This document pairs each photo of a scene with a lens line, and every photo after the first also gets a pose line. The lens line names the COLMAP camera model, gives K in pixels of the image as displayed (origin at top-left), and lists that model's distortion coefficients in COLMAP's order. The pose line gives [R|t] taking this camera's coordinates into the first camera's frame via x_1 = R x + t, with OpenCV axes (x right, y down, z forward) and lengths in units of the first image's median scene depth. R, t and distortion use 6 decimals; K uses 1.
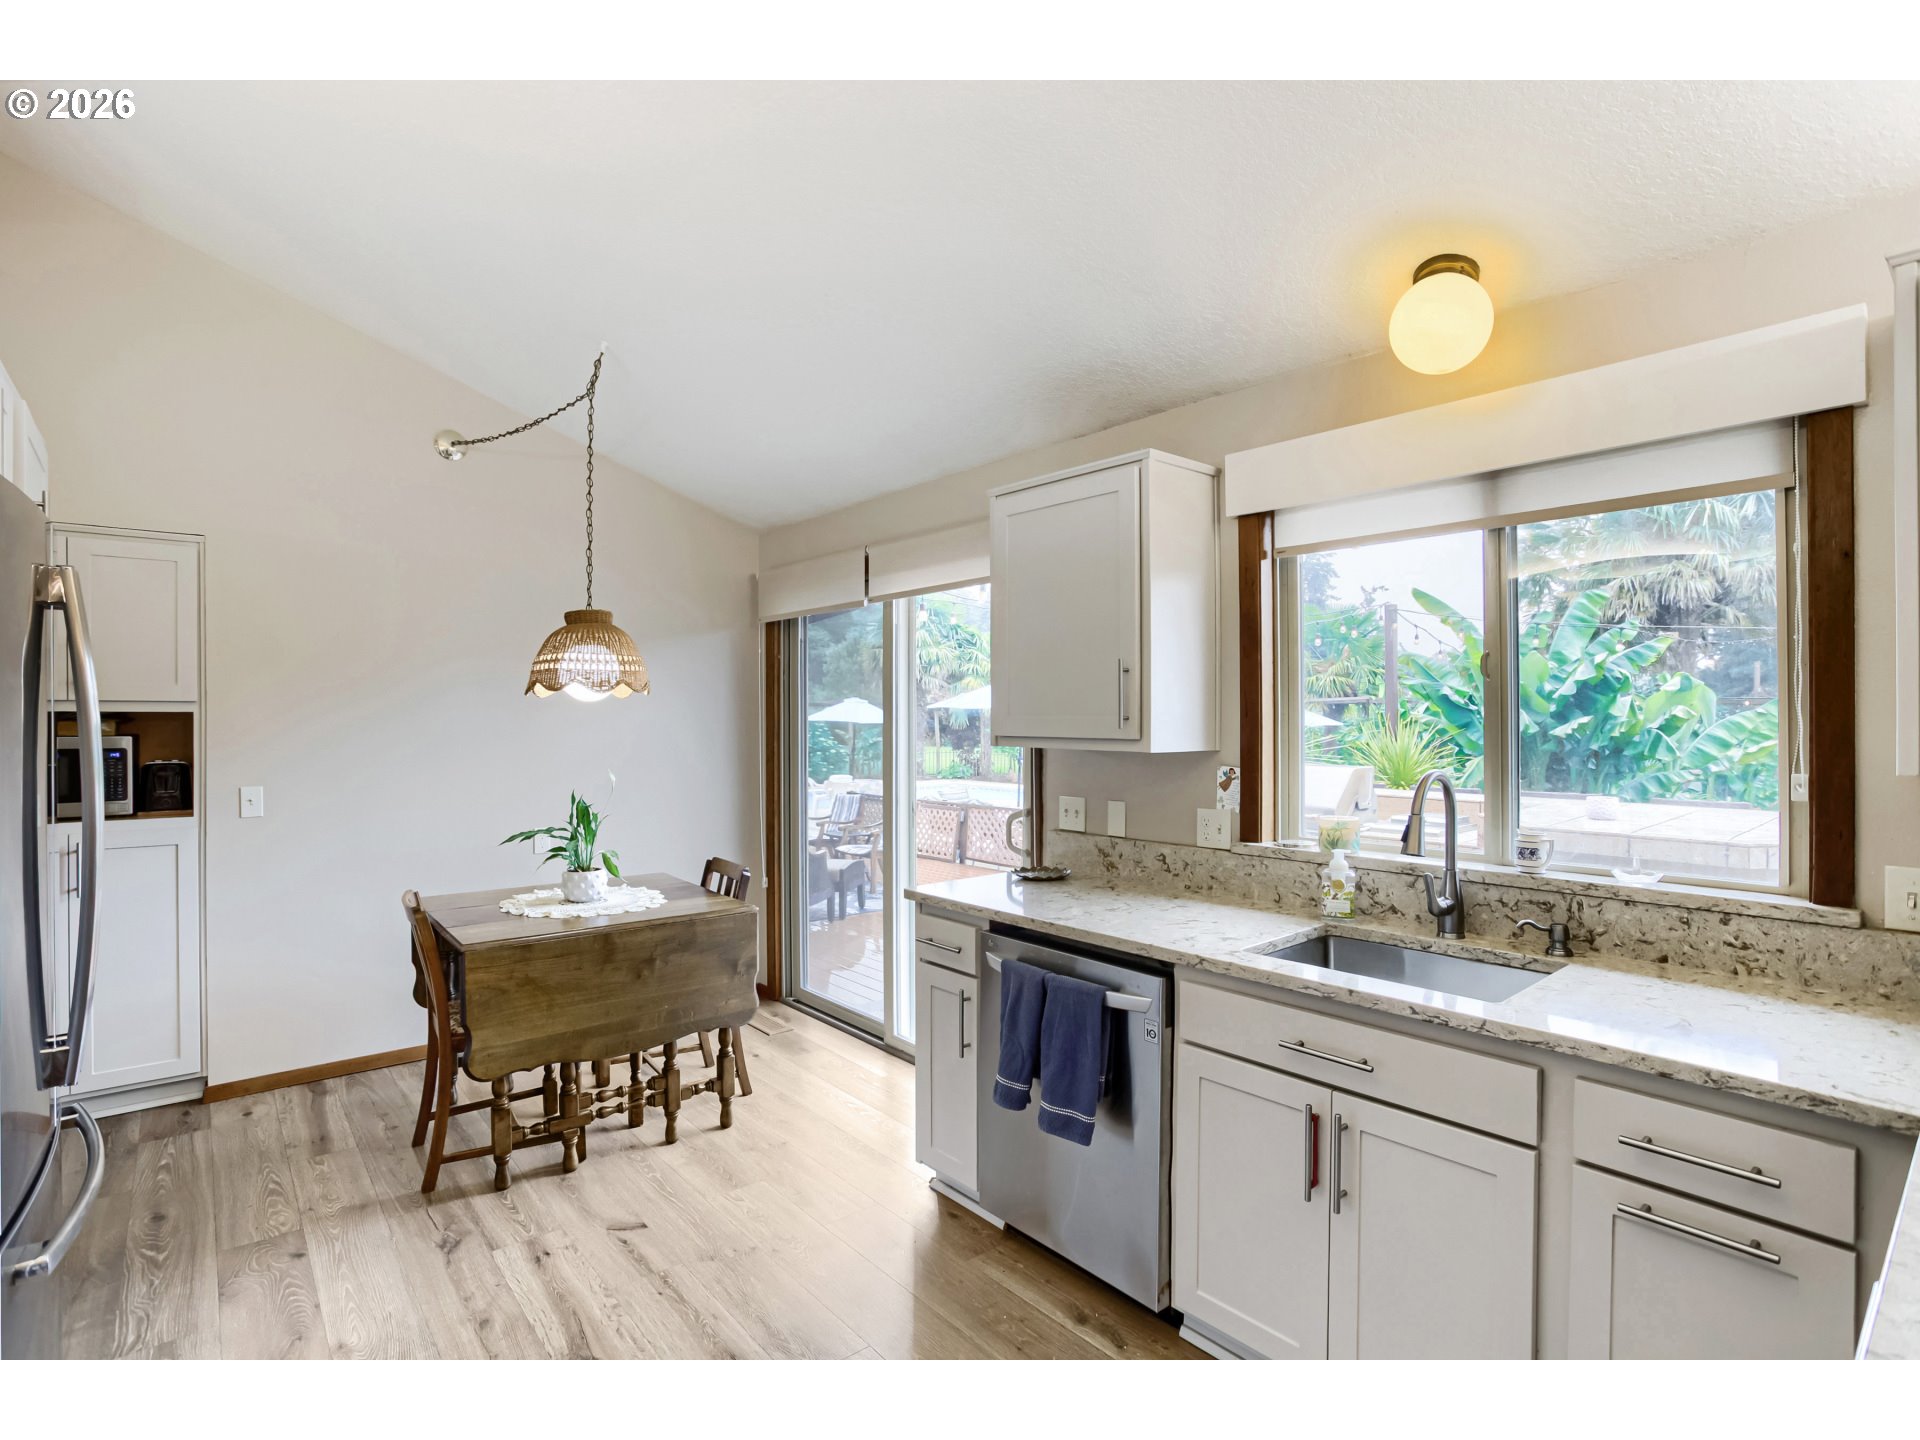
lens RADIAL K [[941.2, 0, 954.3], [0, 941.2, 715.8], [0, 0, 1]] dist [-0.055233, 0.009793]
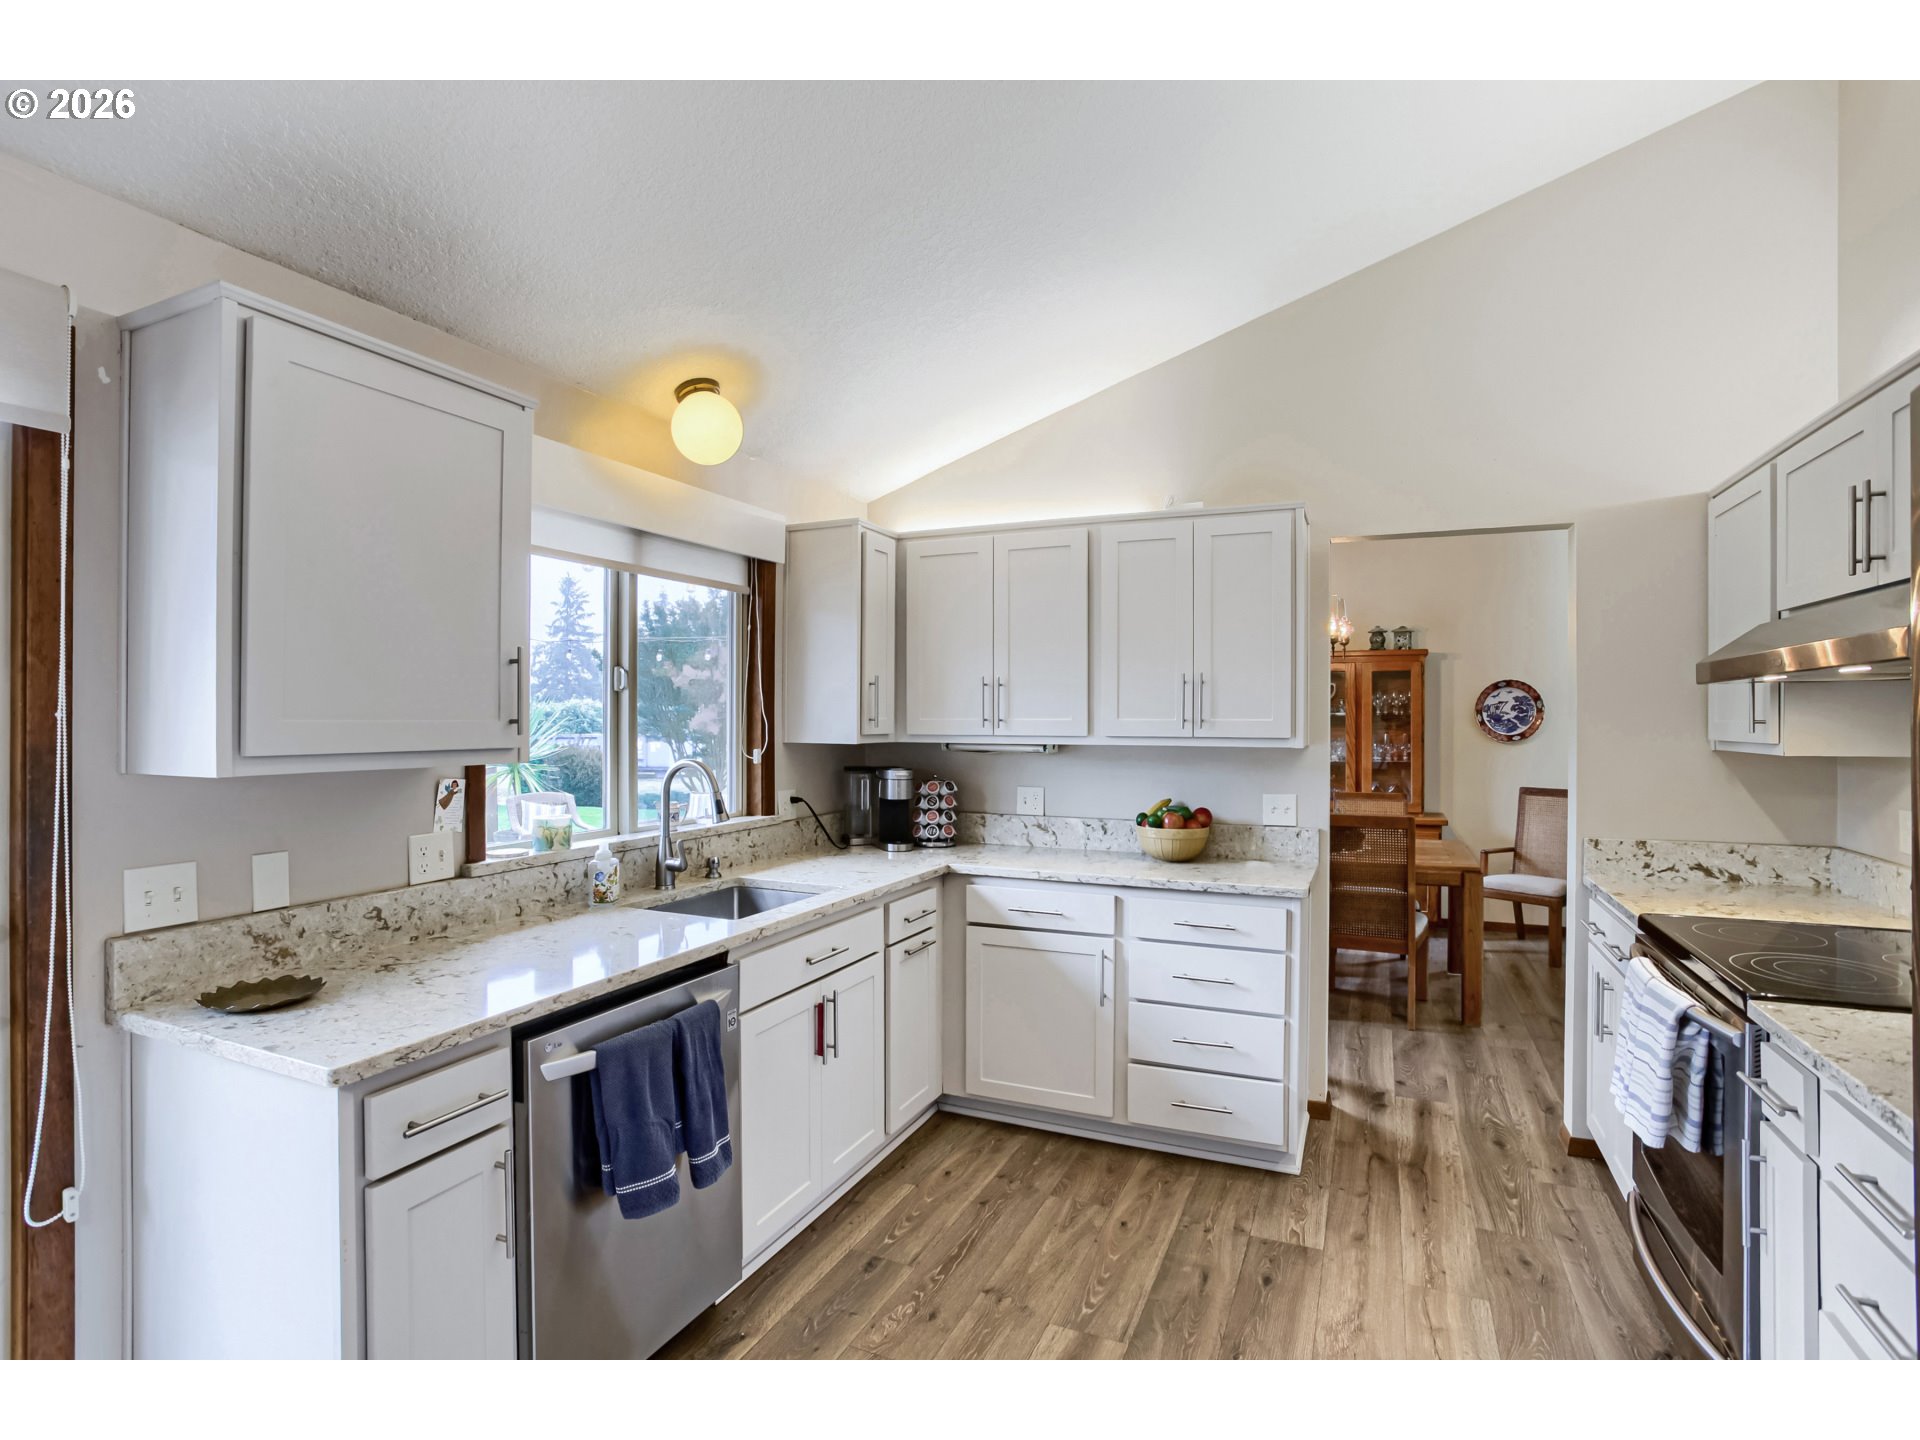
lens RADIAL K [[941.2, 0, 956.4], [0, 941.2, 720.9], [0, 0, 1]] dist [-0.055233, 0.009793]
pose [[-0.427506, -0.002368, 0.904009, -0.657608], [0.001500, 0.999993, 0.003329, 0.000154], [-0.904011, 0.002779, -0.427500, 0.953137]]
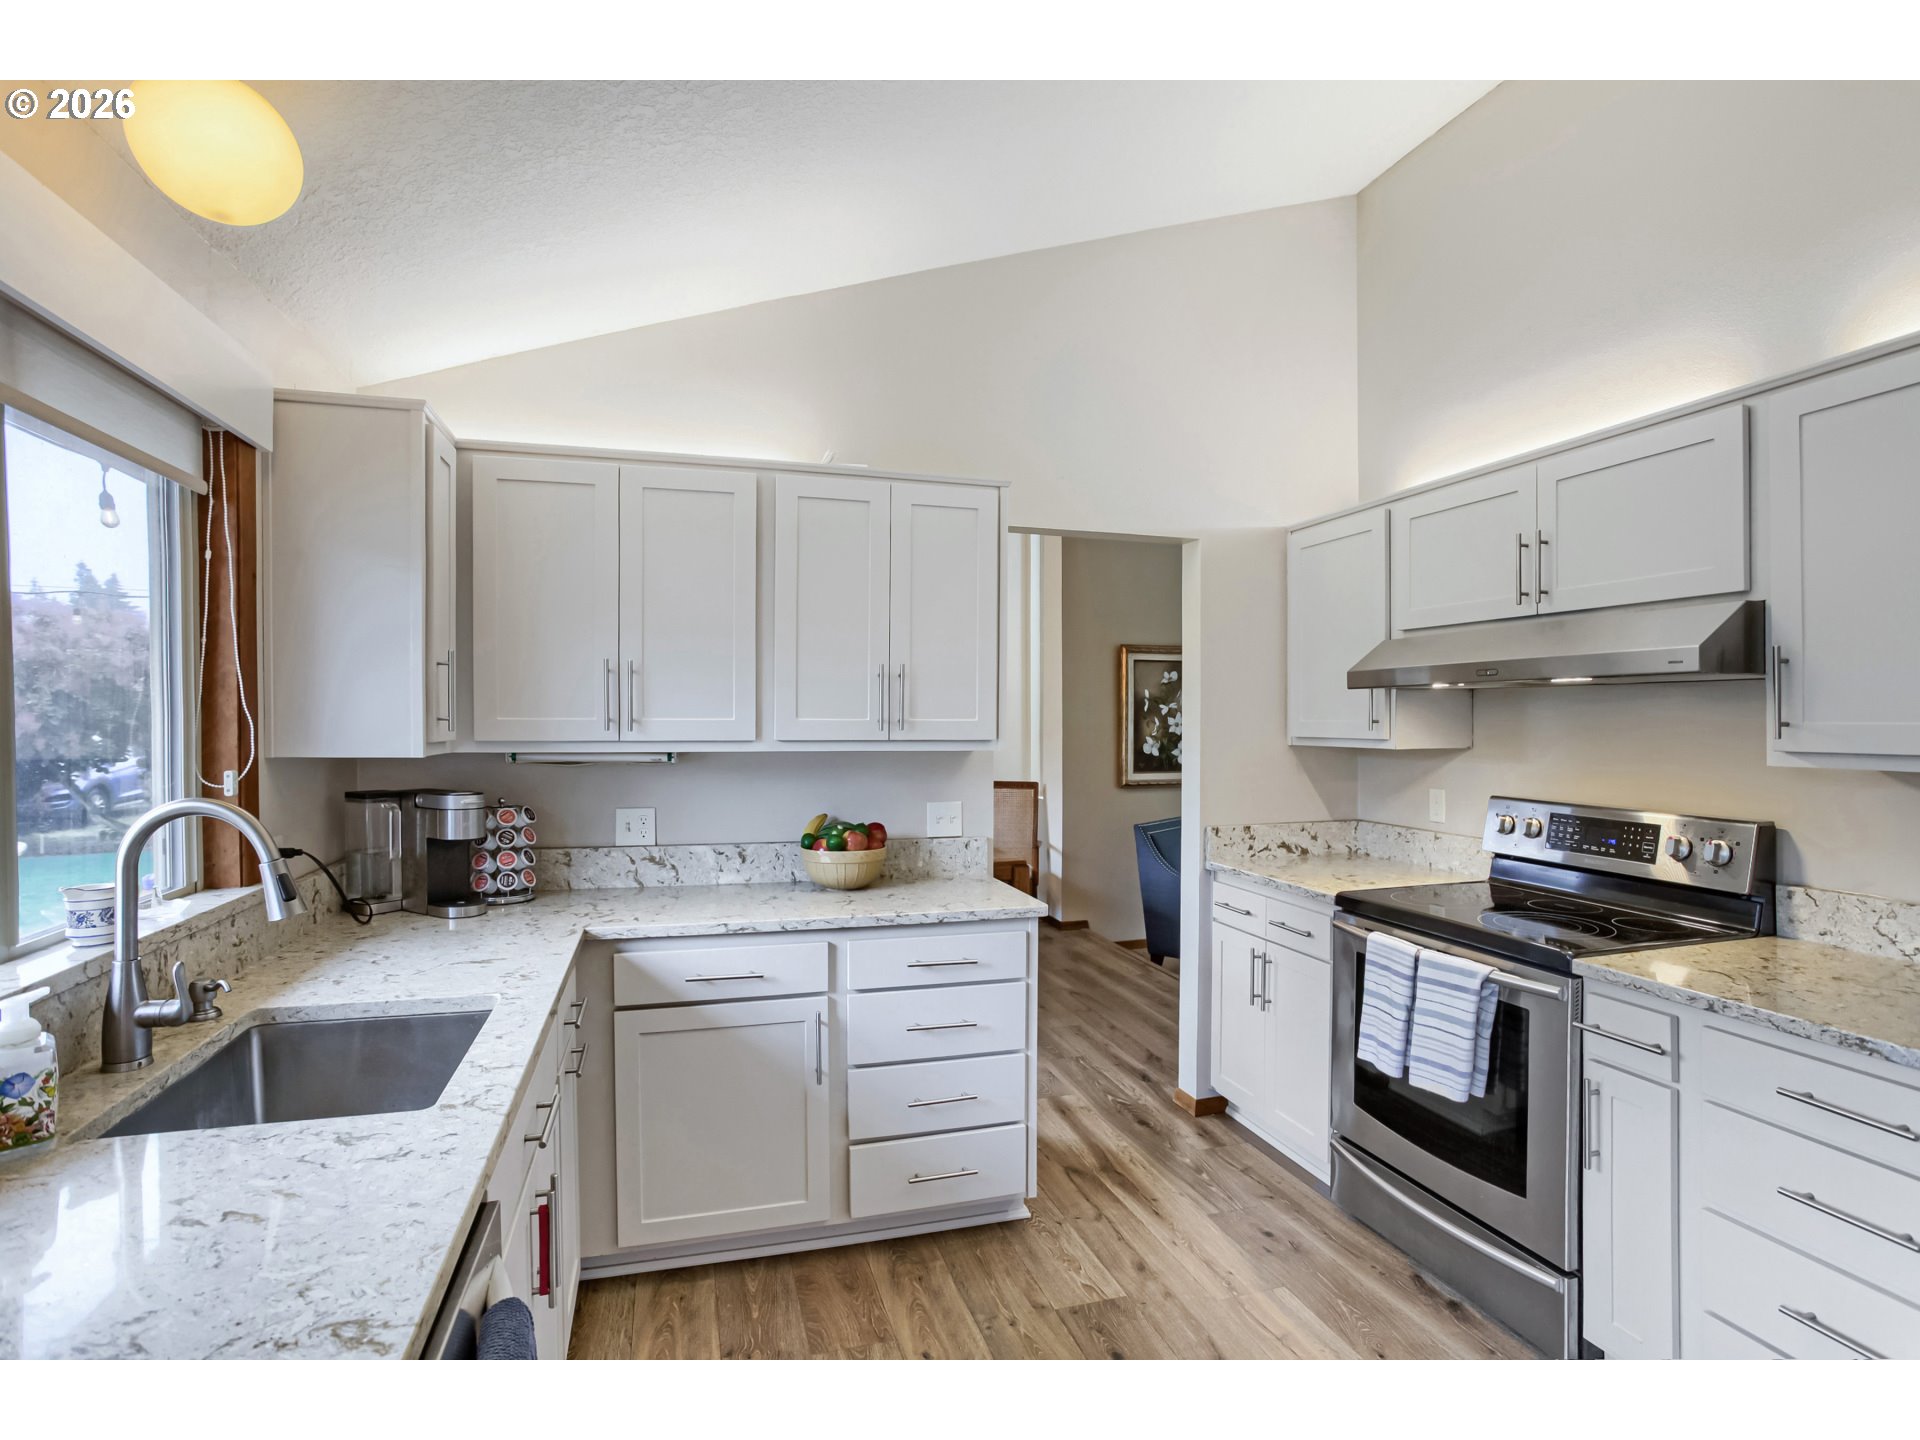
lens RADIAL K [[941.2, 0, 962.3], [0, 941.2, 722.6], [0, 0, 1]] dist [-0.055233, 0.009793]
pose [[-0.914639, -0.004414, 0.404248, -0.190000], [-0.001725, 0.999974, 0.007016, -0.000610], [-0.404269, 0.005720, -0.914622, 1.064619]]
